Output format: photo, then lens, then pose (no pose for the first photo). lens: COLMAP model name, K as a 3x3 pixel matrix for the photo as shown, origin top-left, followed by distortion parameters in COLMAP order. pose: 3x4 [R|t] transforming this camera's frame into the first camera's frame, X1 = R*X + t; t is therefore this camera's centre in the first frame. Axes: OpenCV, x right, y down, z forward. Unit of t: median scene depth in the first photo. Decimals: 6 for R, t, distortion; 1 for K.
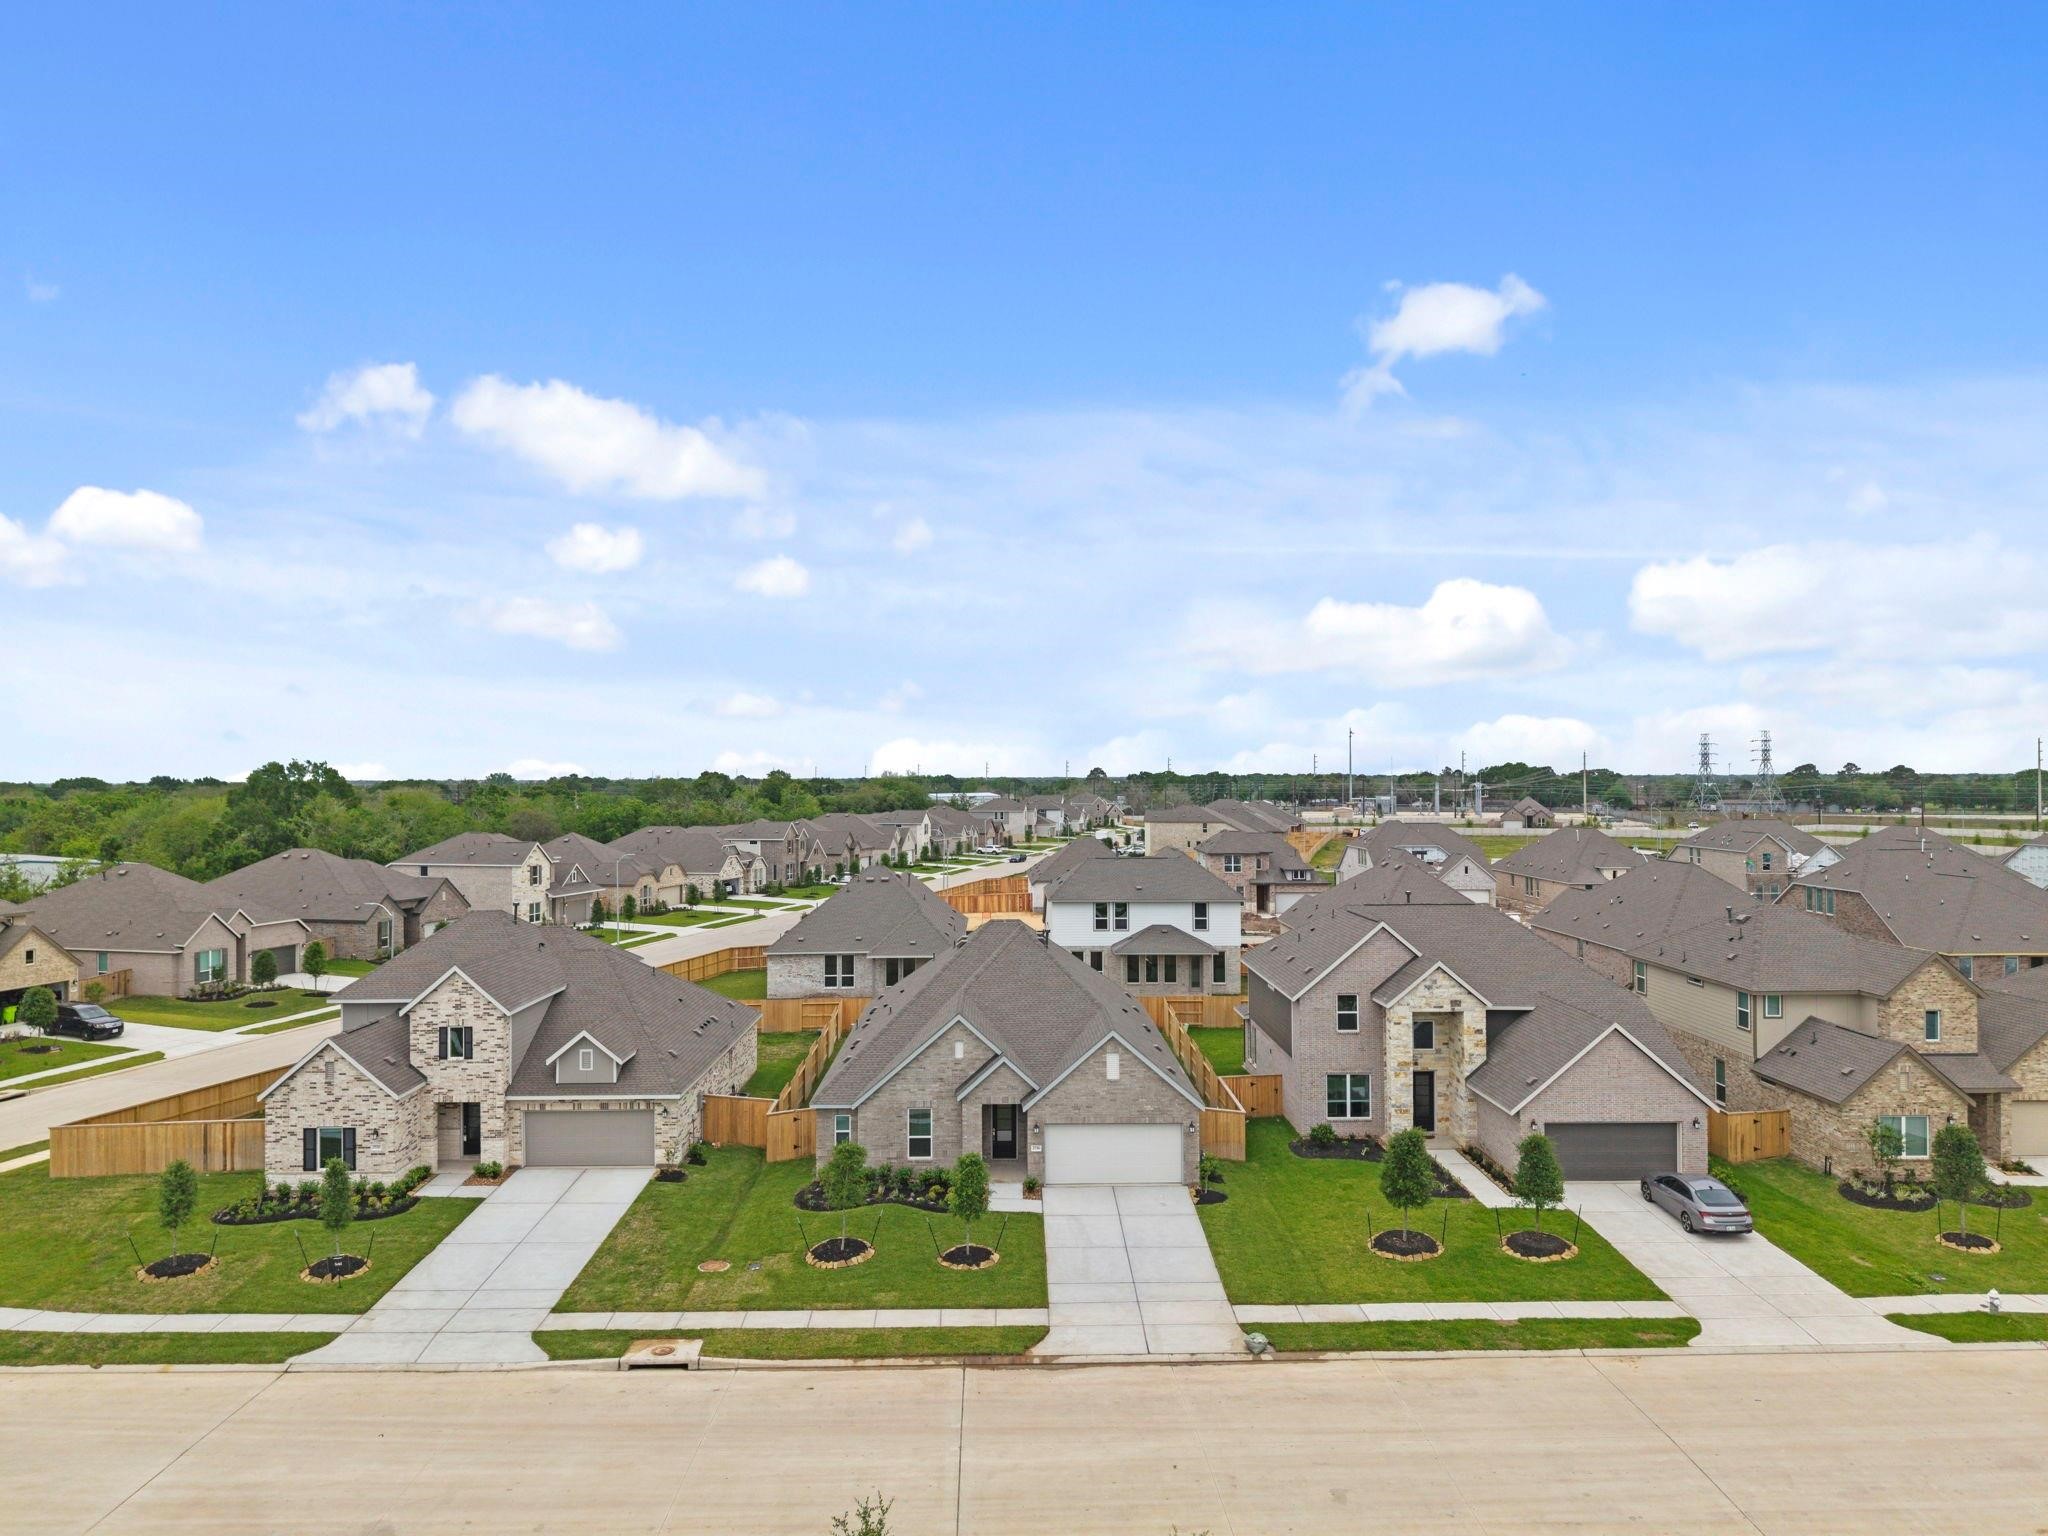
lens RADIAL K [[1355.9, 0, 1032.4], [0, 1355.9, 762.5], [0, 0, 1]] dist [0.044660, -0.000362]
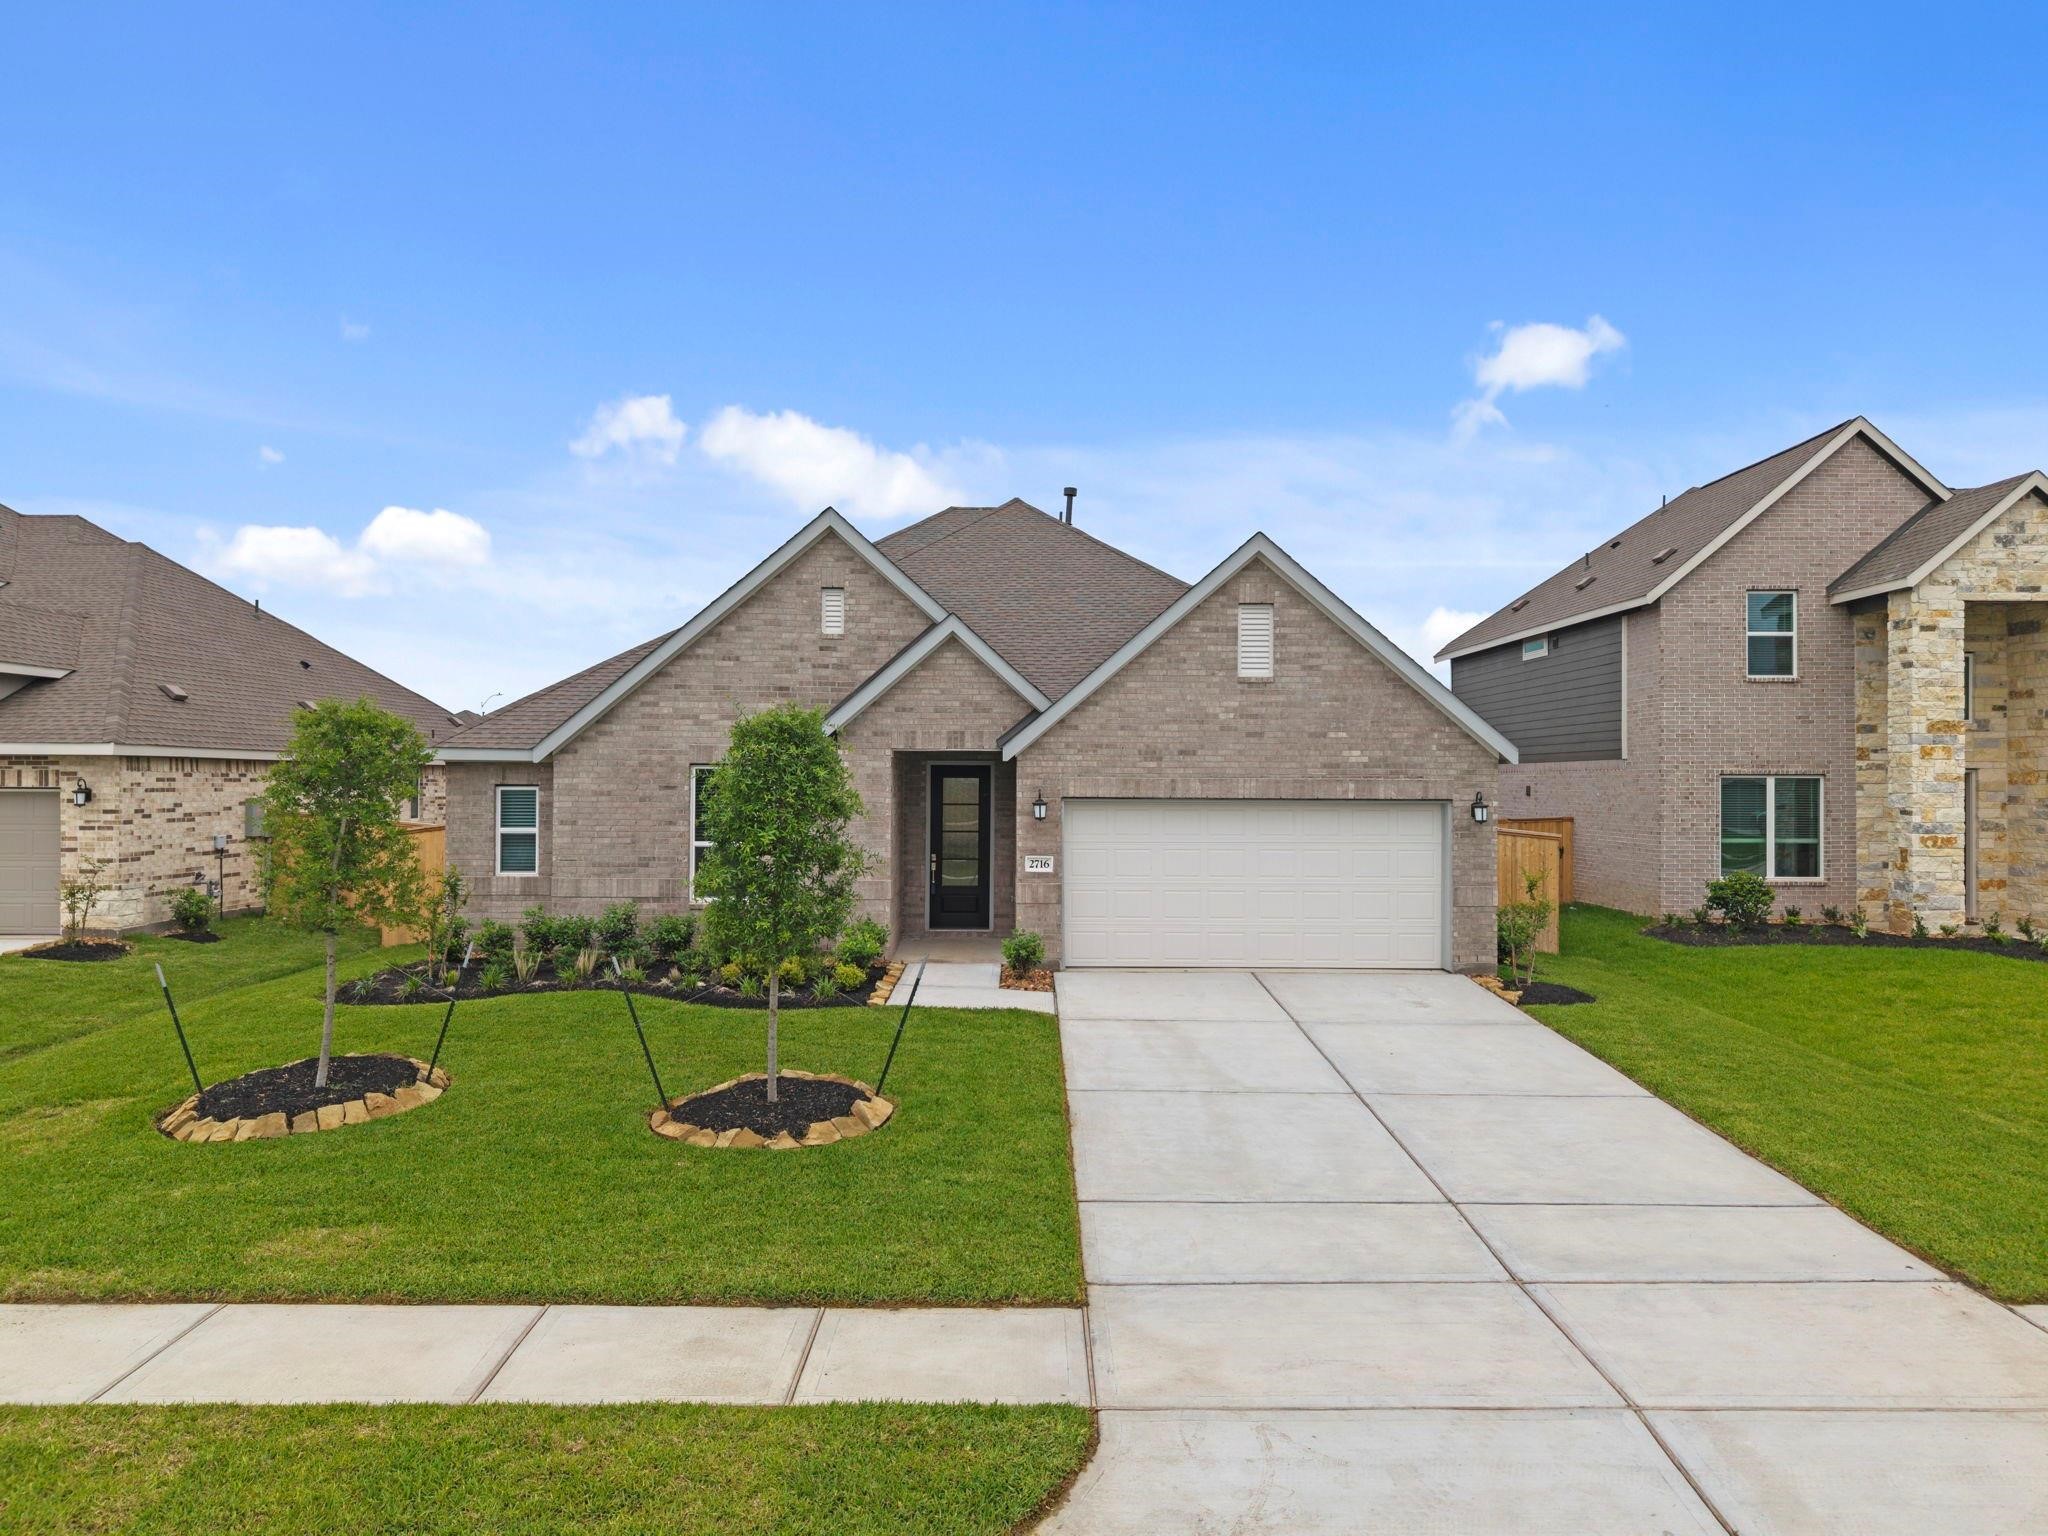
lens RADIAL K [[1367.9, 0, 1024.0], [0, 1367.9, 768.0], [0, 0, 1]] dist [0.025056, -0.025622]
pose [[0.999855, 0.006499, -0.015745, 0.004182], [-0.006439, 0.999972, 0.003832, 0.255204], [0.015770, -0.003730, 0.999869, 0.637417]]
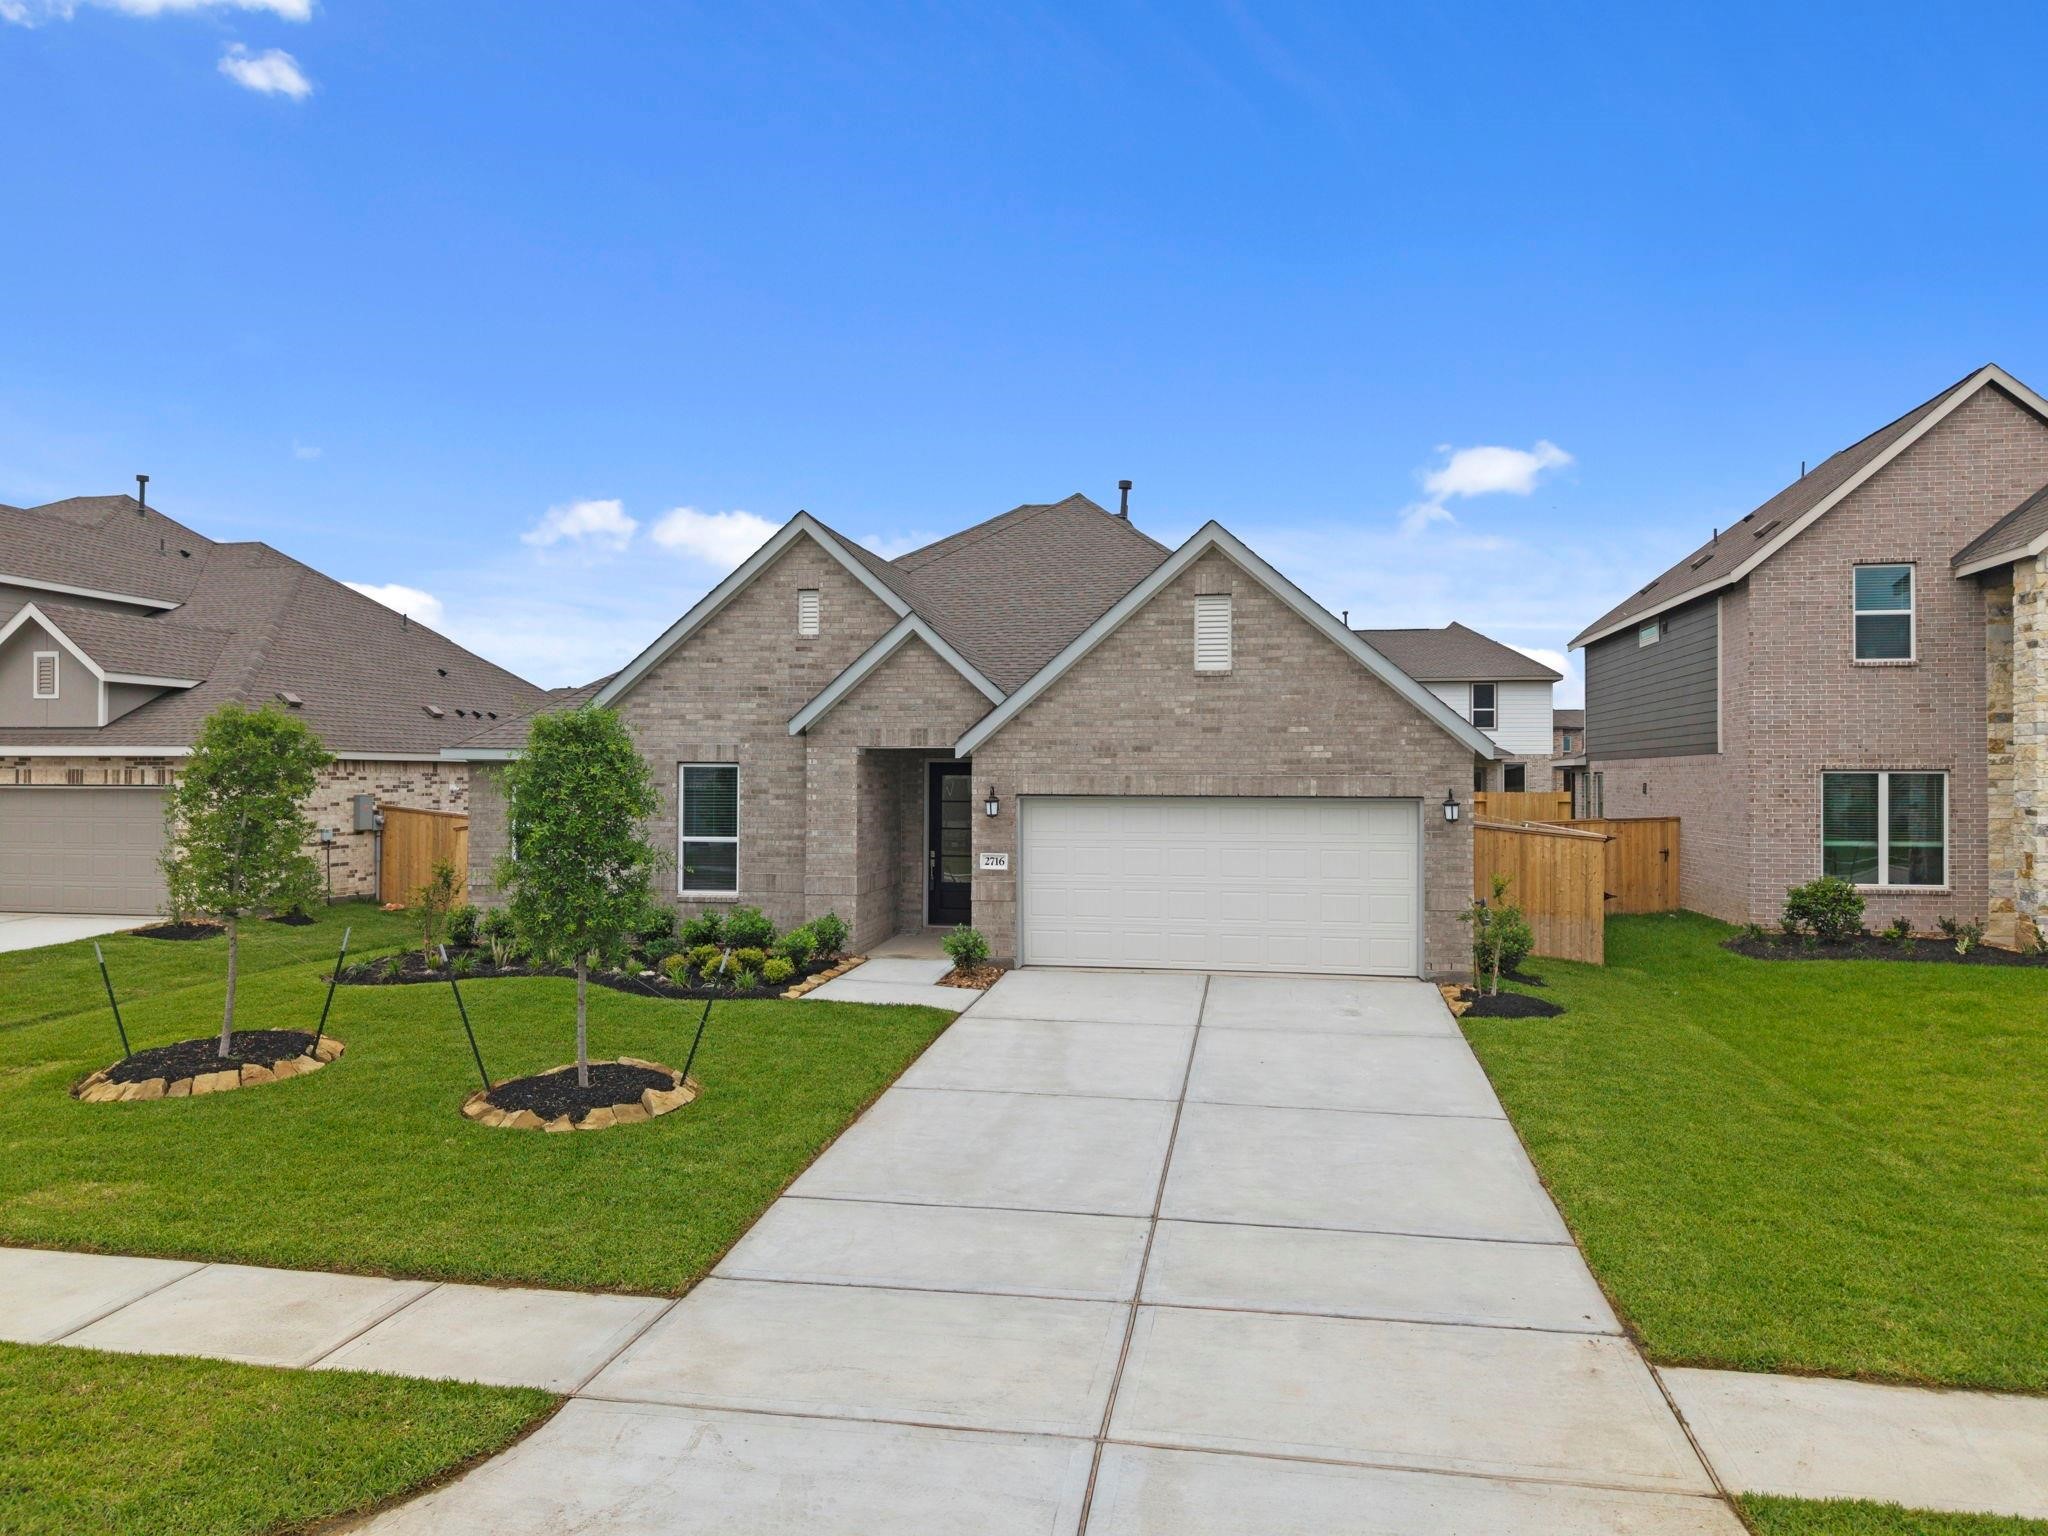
lens RADIAL K [[1367.9, 0, 1024.0], [0, 1367.9, 768.0], [0, 0, 1]] dist [0.025056, -0.025622]
pose [[0.980017, 0.003660, -0.198880, 0.081262], [-0.002499, 0.999978, 0.006092, 0.255143], [0.198898, -0.005473, 0.980005, 0.647476]]
